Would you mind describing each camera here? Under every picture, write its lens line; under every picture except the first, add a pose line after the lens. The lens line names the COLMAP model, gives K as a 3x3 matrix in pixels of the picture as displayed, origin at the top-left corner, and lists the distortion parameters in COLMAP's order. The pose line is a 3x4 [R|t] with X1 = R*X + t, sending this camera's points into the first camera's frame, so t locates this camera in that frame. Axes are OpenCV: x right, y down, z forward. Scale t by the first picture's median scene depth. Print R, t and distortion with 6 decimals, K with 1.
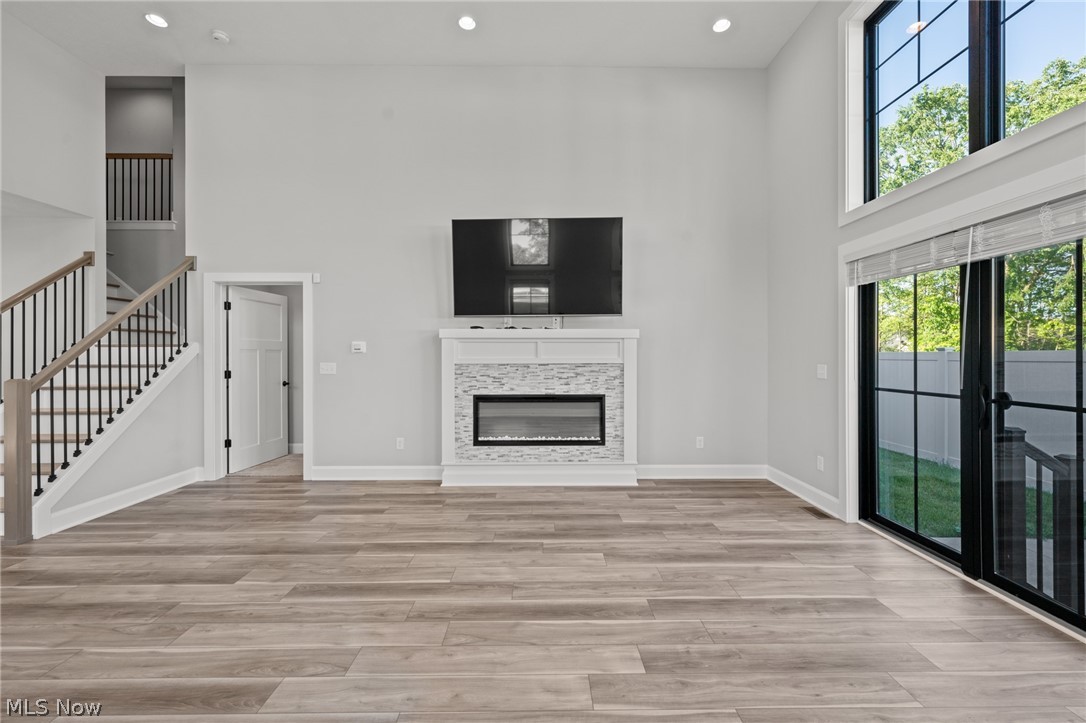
lens RADIAL K [[439.4, 0, 546.2], [0, 439.4, 356.3], [0, 0, 1]] dist [-0.000197, 0.000026]
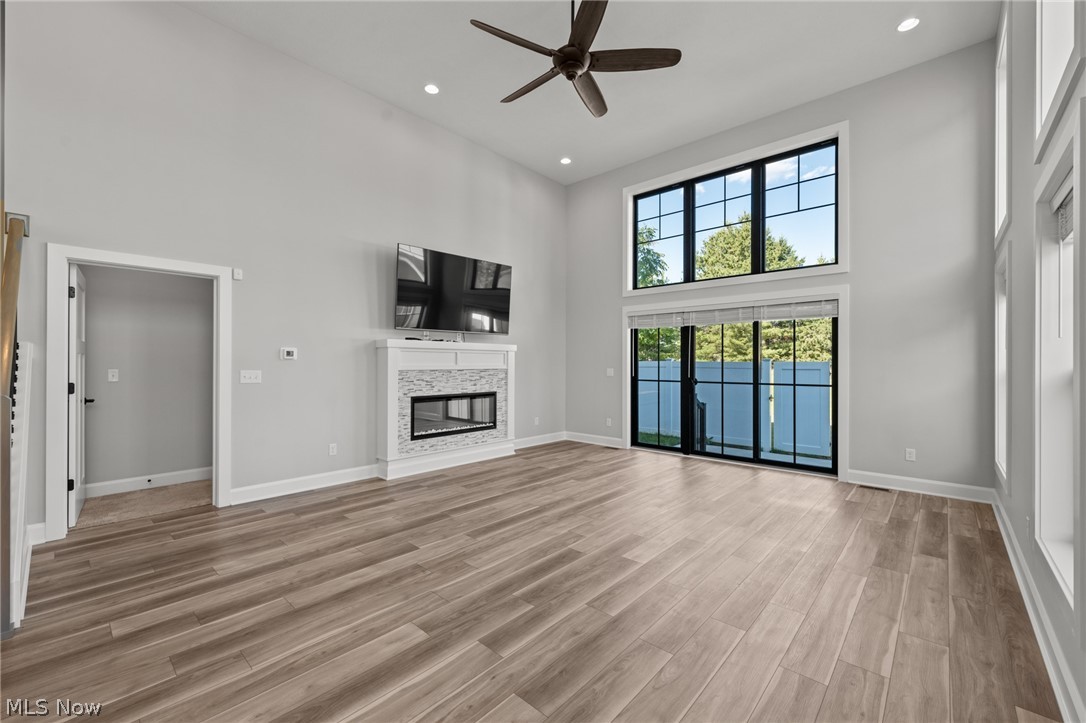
lens RADIAL K [[442.6, 0, 545.6], [0, 442.6, 362.5], [0, 0, 1]] dist [-0.000353, -0.000280]
pose [[0.679474, 0.004298, 0.733687, -0.904103], [-0.001926, 0.999990, -0.004074, 0.001482], [-0.733697, 0.001355, 0.679476, -0.064534]]
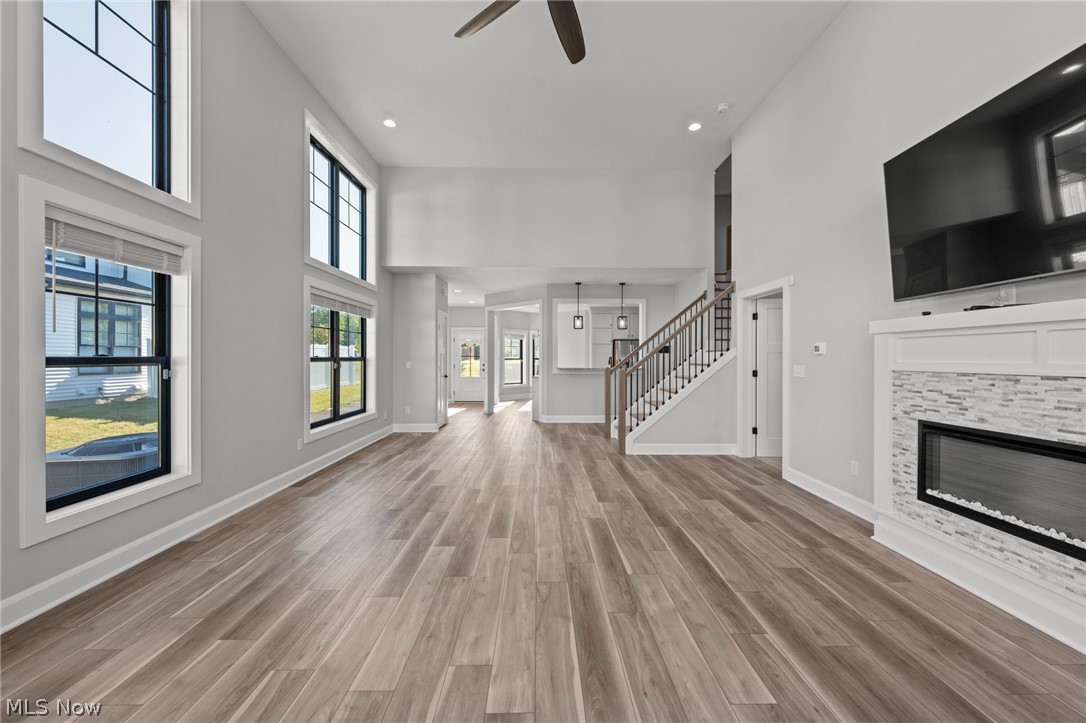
lens RADIAL K [[412.8, 0, 546.8], [0, 412.8, 359.7], [0, 0, 1]] dist [-0.001803, 0.000048]
pose [[0.007277, 0.006039, -0.999955, 0.497585], [-0.004774, 0.999971, 0.006005, -0.000739], [0.999962, 0.004730, 0.007306, 0.523476]]
